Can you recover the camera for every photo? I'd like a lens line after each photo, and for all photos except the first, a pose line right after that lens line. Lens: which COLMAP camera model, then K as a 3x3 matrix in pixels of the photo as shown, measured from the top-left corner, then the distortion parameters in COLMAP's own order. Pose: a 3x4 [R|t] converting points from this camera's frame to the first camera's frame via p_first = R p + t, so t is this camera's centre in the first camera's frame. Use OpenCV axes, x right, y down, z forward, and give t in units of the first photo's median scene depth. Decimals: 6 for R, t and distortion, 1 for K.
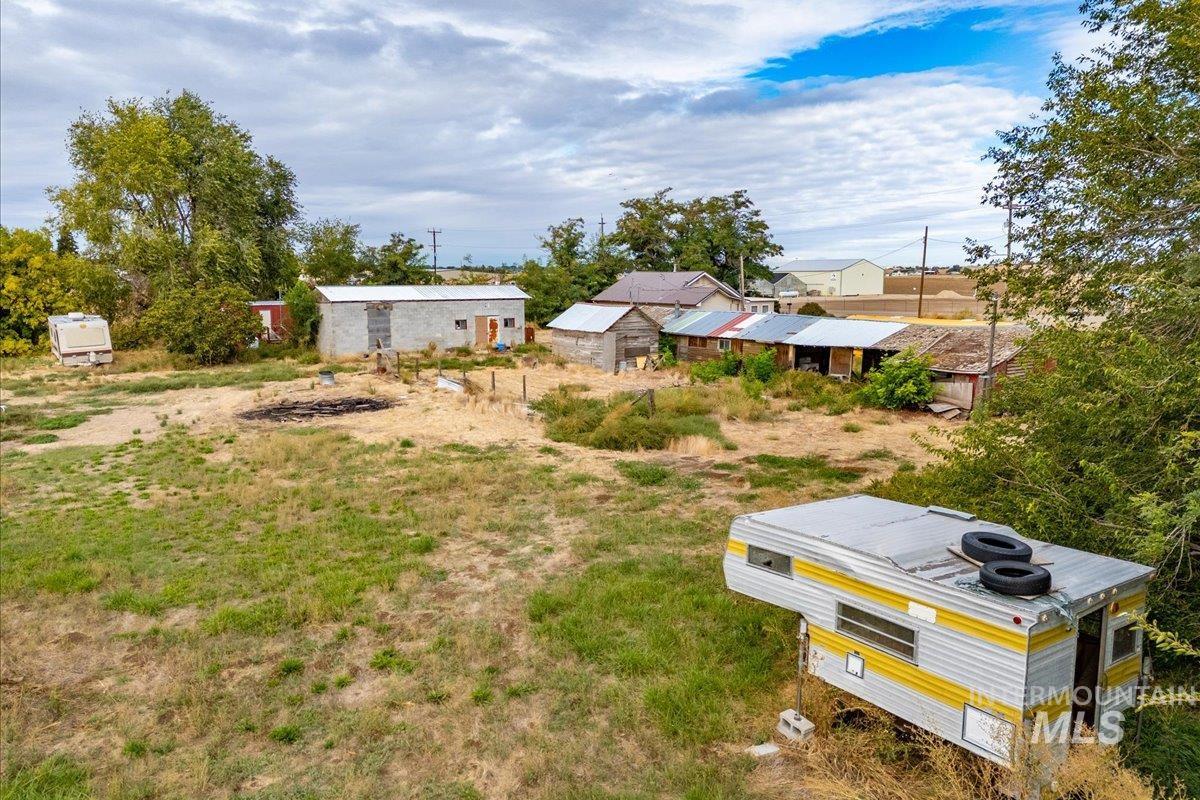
lens RADIAL K [[880.1, 0, 600.0], [0, 880.1, 400.0], [0, 0, 1]] dist [0.090312, -0.073574]
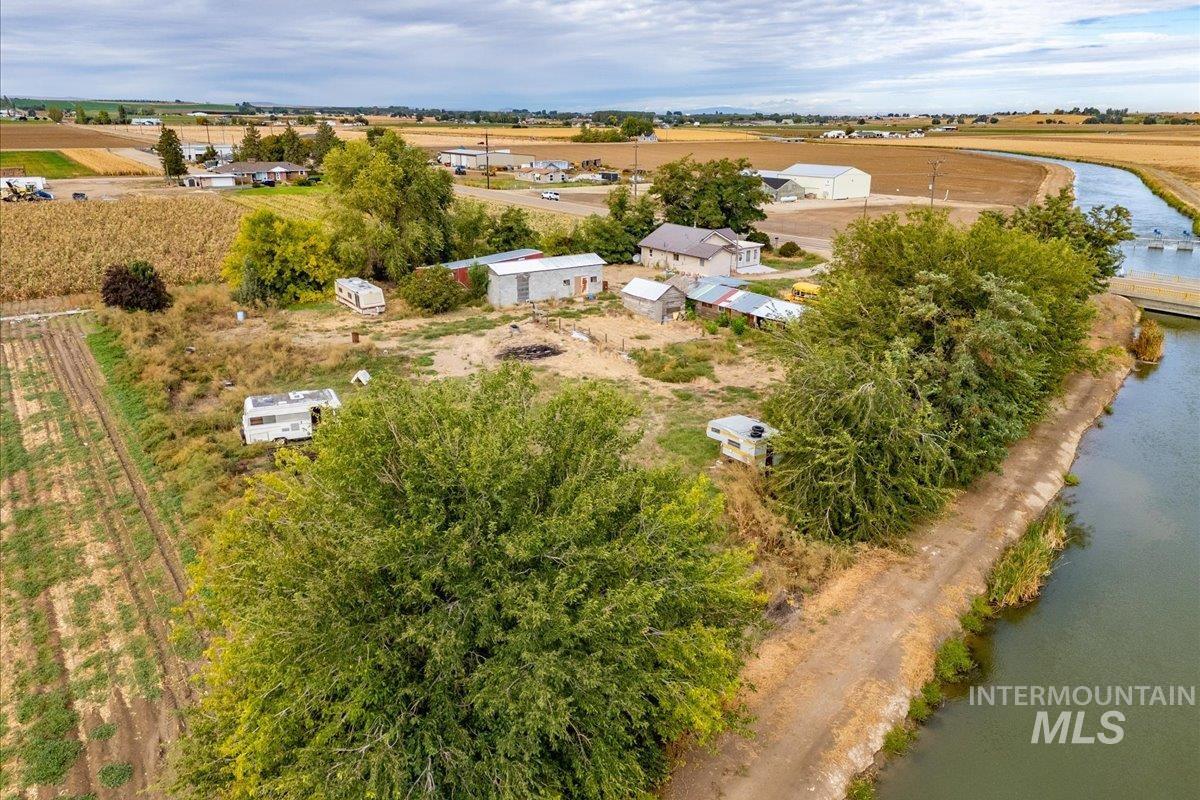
lens RADIAL K [[880.1, 0, 600.0], [0, 880.1, 400.0], [0, 0, 1]] dist [0.090312, -0.073574]
pose [[0.999864, 0.010737, -0.012540, -0.102462], [-0.008519, 0.986219, 0.165228, -0.208036], [0.014142, -0.165099, 0.986176, -1.003124]]
